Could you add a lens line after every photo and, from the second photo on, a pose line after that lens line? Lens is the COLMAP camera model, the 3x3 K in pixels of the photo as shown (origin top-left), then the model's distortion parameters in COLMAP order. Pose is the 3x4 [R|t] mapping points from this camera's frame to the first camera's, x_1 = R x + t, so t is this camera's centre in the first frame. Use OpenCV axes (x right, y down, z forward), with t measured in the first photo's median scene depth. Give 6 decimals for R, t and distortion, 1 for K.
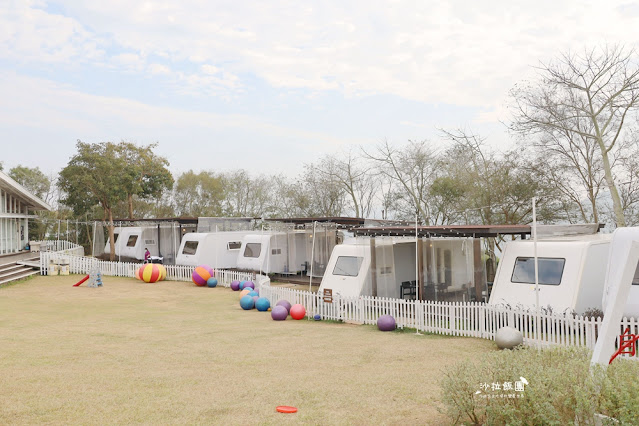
lens RADIAL K [[597.2, 0, 319.5], [0, 597.2, 213.0], [0, 0, 1]] dist [0.003550, 0.002062]
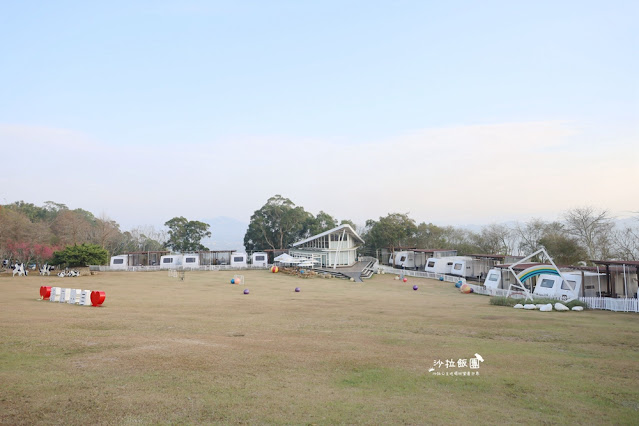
lens RADIAL K [[441.9, 0, 319.5], [0, 441.9, 213.0], [0, 0, 1]] dist [0.004972, 0.000457]
pose [[0.923339, -0.014797, -0.383701, 0.050067], [0.009759, 0.999839, -0.015074, -0.109305], [0.383863, 0.010174, 0.923334, -0.718566]]
